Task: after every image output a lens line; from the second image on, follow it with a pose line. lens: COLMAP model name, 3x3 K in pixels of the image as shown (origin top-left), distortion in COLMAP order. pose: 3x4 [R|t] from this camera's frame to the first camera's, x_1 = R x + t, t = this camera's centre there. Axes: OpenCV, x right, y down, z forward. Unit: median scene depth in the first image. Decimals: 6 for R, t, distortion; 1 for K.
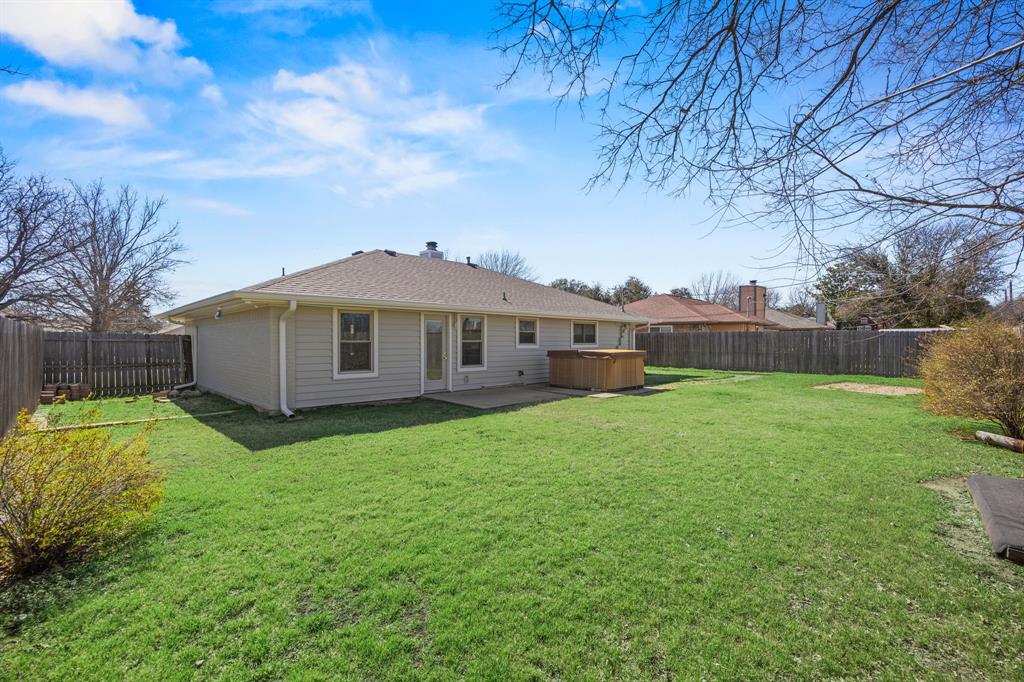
lens RADIAL K [[462.2, 0, 512.0], [0, 462.2, 341.0], [0, 0, 1]] dist [-0.000349, -0.000007]
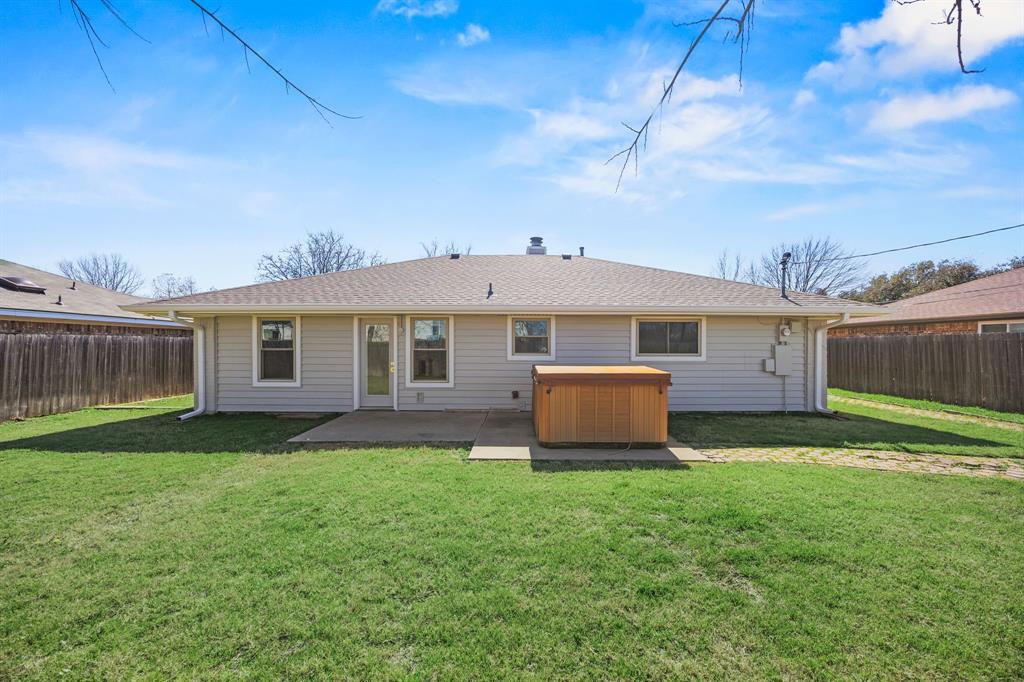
lens RADIAL K [[397.3, 0, 512.0], [0, 397.3, 341.0], [0, 0, 1]] dist [-0.000072, 0.000125]
pose [[0.704074, -0.006460, -0.710098, 0.503193], [-0.004121, 0.999905, -0.013183, -0.005936], [0.710115, 0.012208, 0.703980, 0.630597]]
